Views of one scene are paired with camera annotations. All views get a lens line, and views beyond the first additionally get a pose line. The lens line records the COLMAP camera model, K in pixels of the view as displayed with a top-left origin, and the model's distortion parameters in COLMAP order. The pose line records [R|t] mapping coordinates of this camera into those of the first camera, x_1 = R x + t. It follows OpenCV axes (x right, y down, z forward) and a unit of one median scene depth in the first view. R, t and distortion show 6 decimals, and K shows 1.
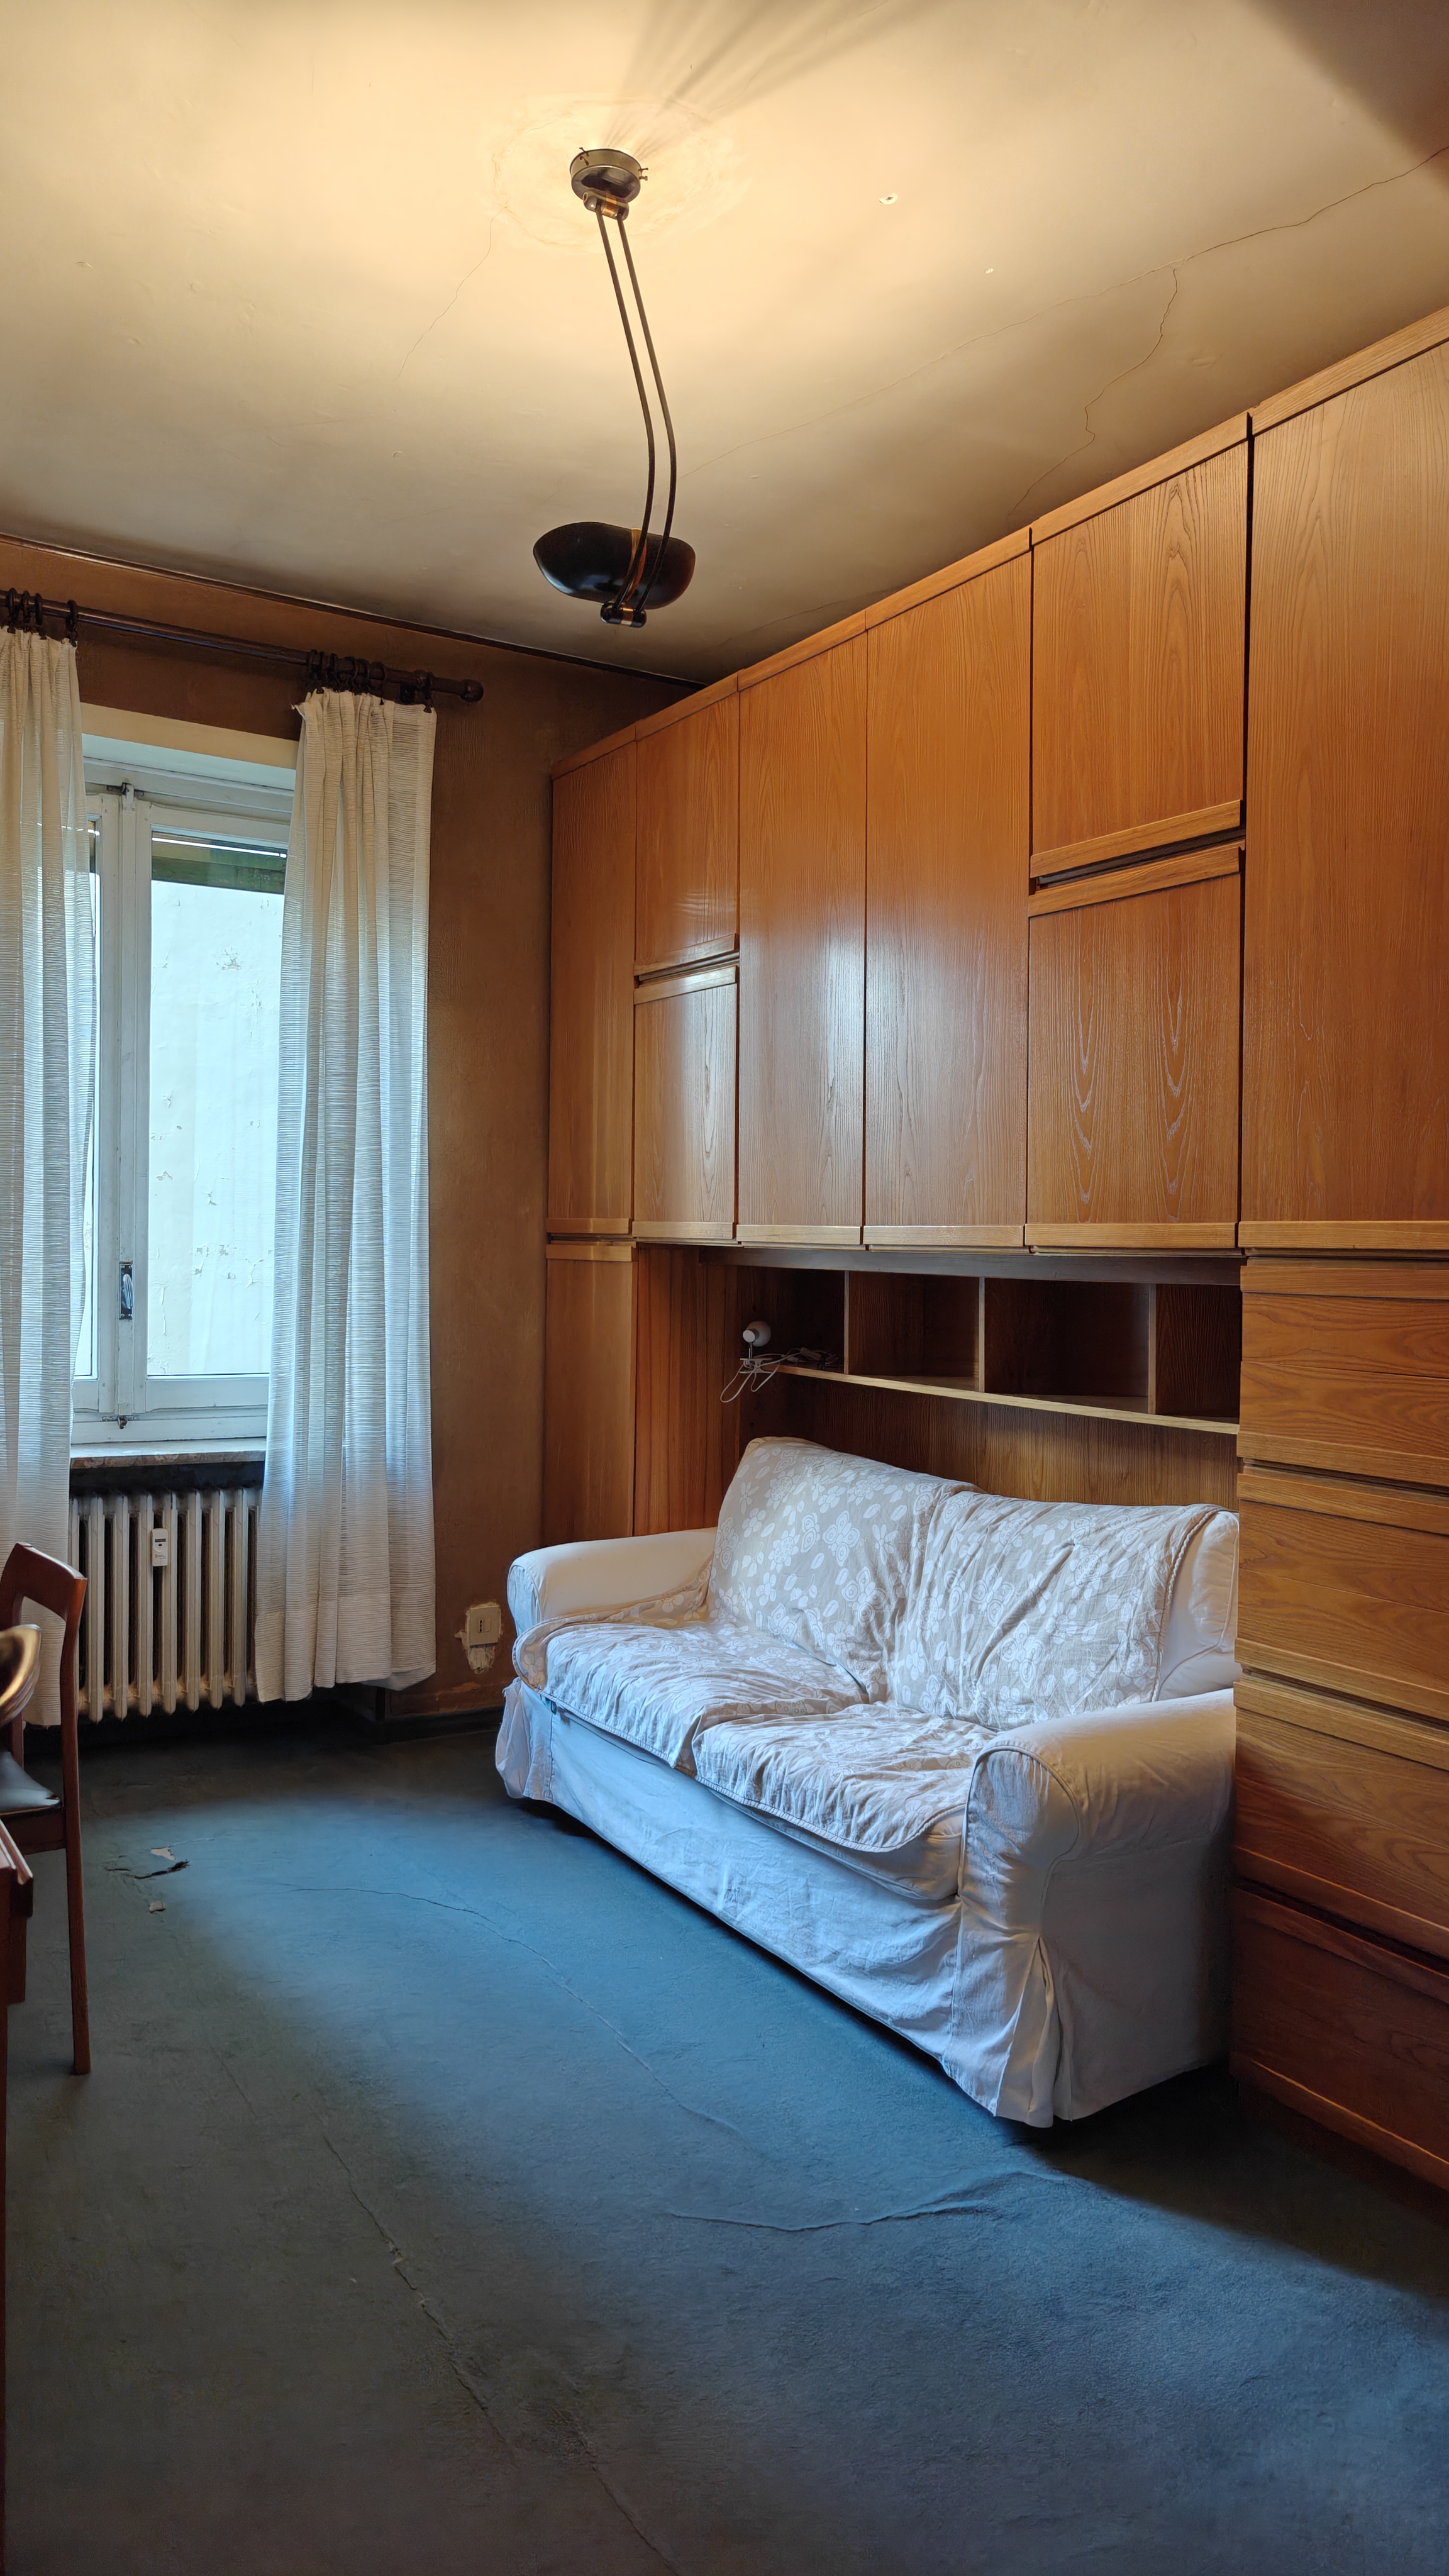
lens RADIAL K [[1798.0, 0, 729.2], [0, 1798.0, 1299.9], [0, 0, 1]] dist [0.042552, -0.039226]
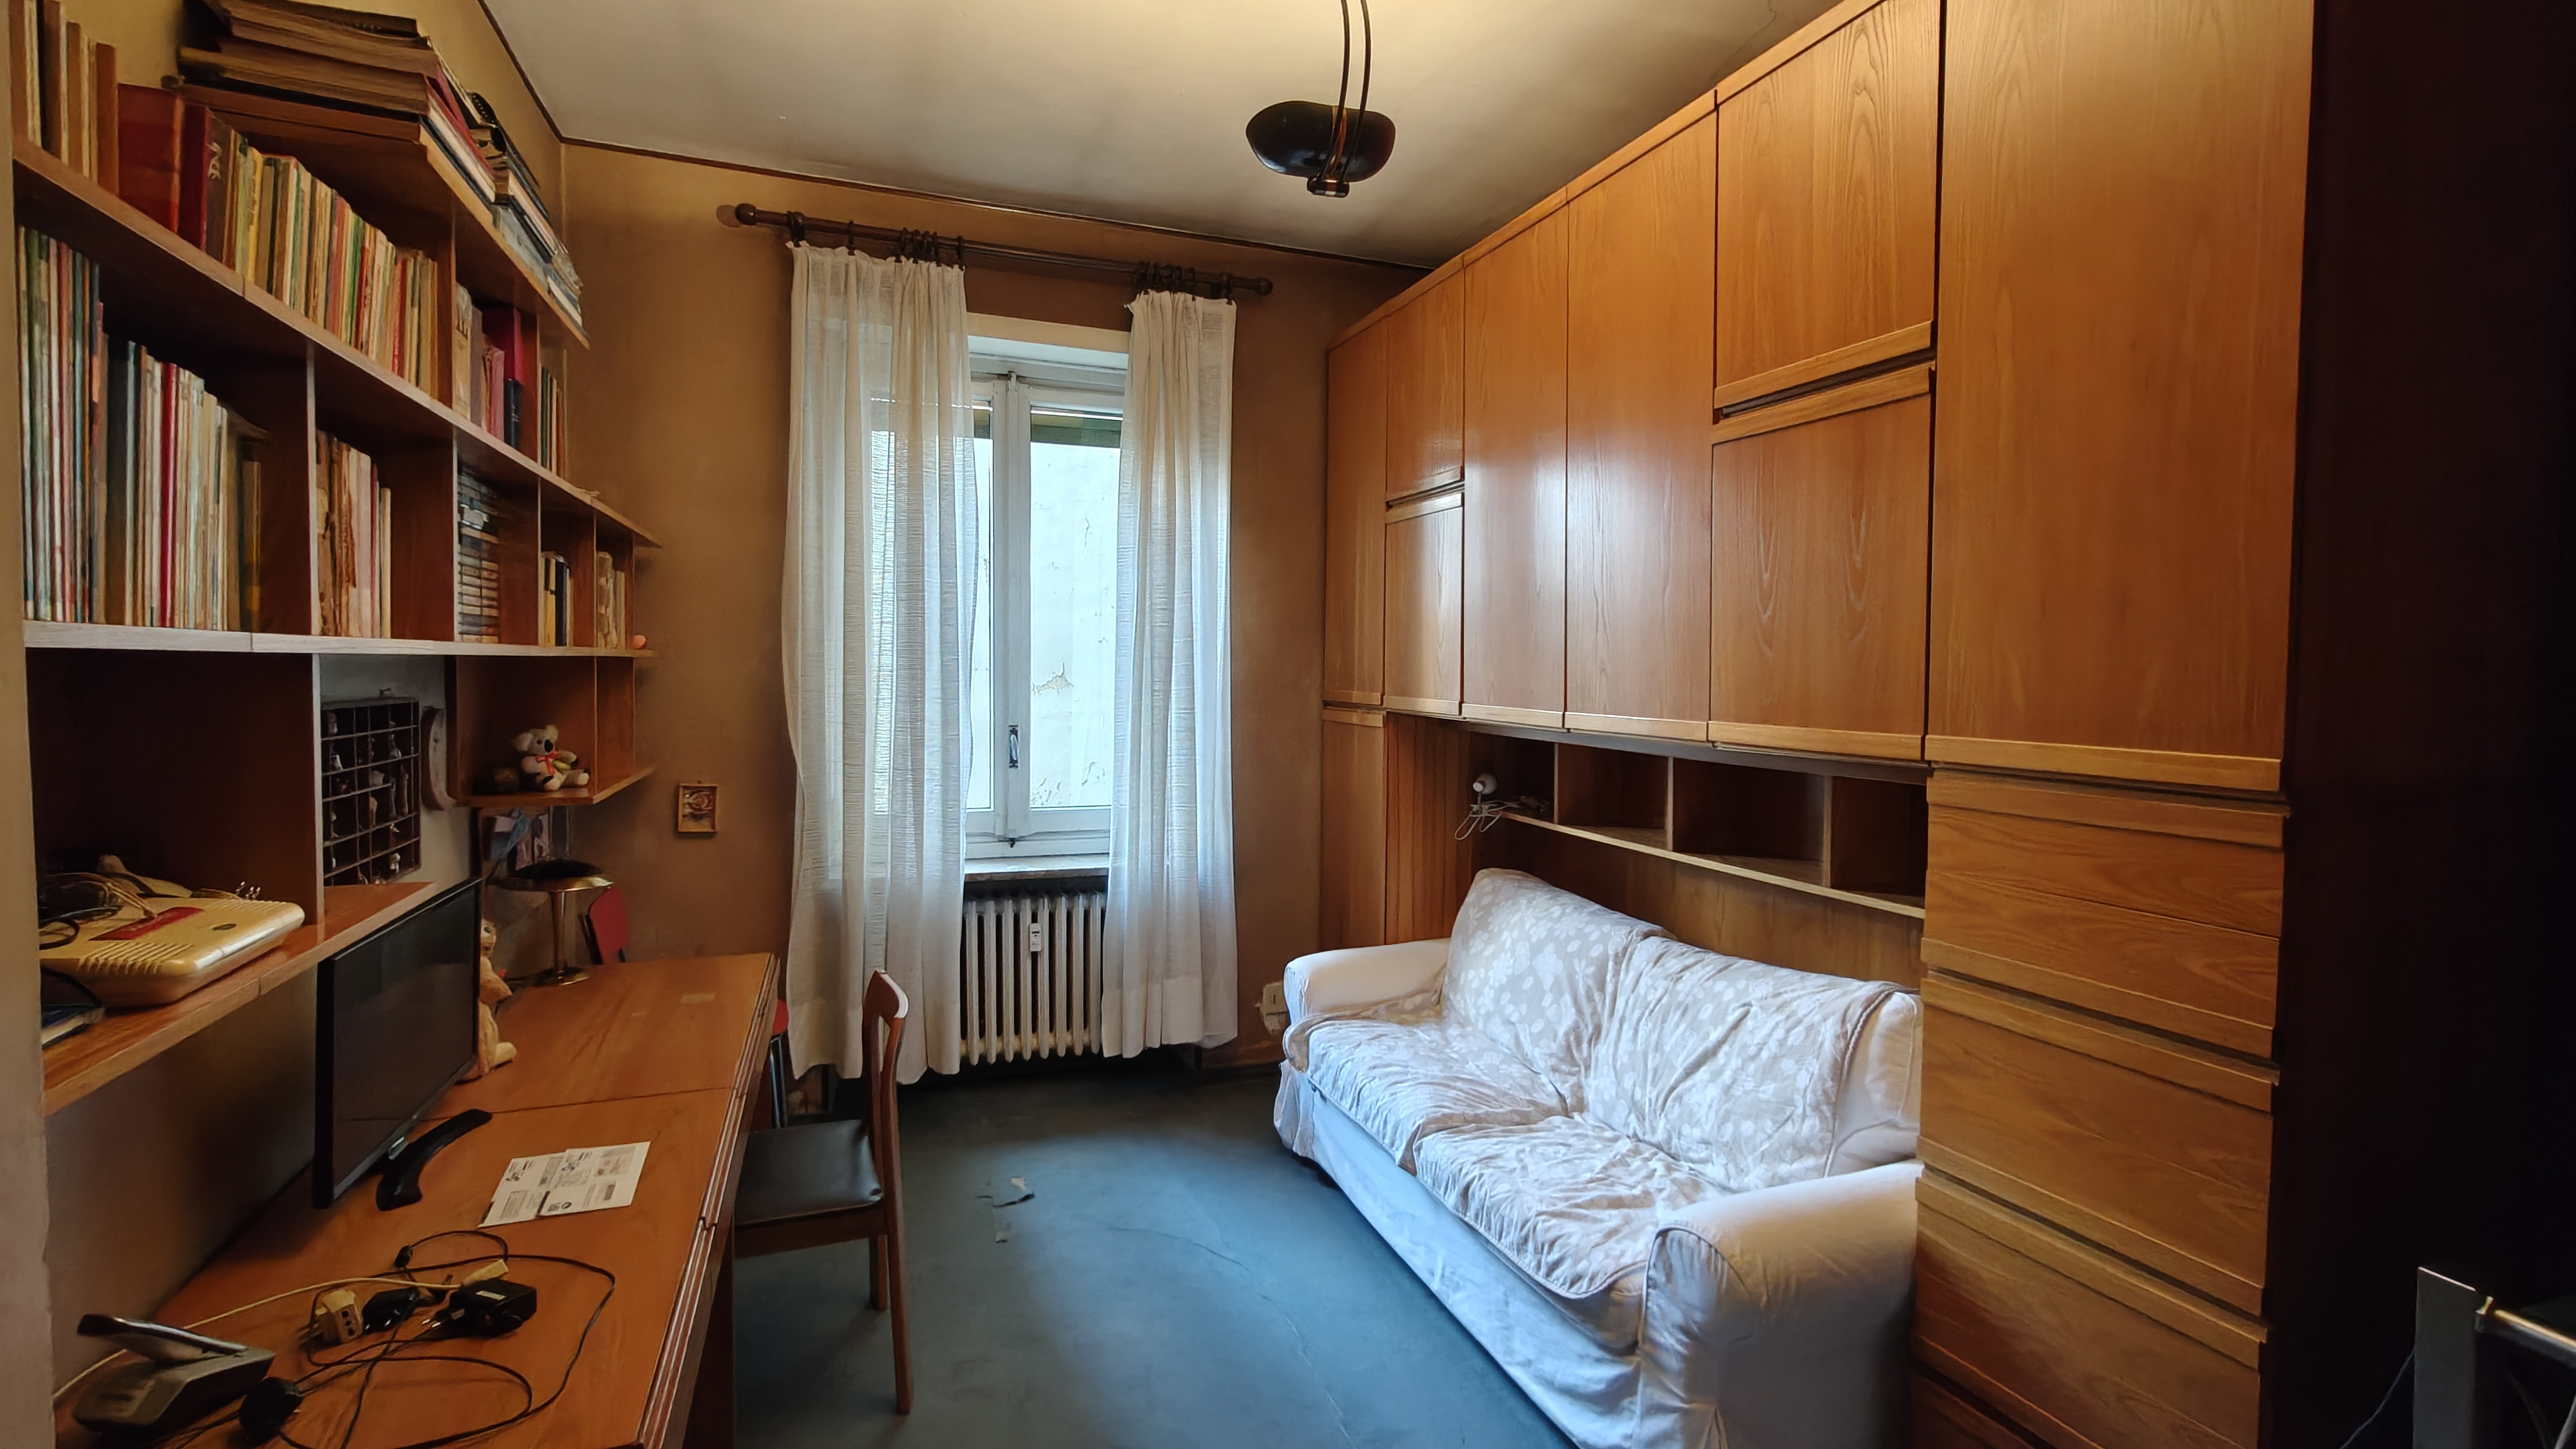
lens RADIAL K [[1156.4, 0, 1289.8], [0, 1156.4, 716.0], [0, 0, 1]] dist [0.001648, -0.001538]
pose [[0.982440, 0.003183, -0.186549, 0.039078], [-0.000369, 0.999886, 0.015117, -0.049570], [0.186576, -0.014783, 0.982329, 0.223444]]
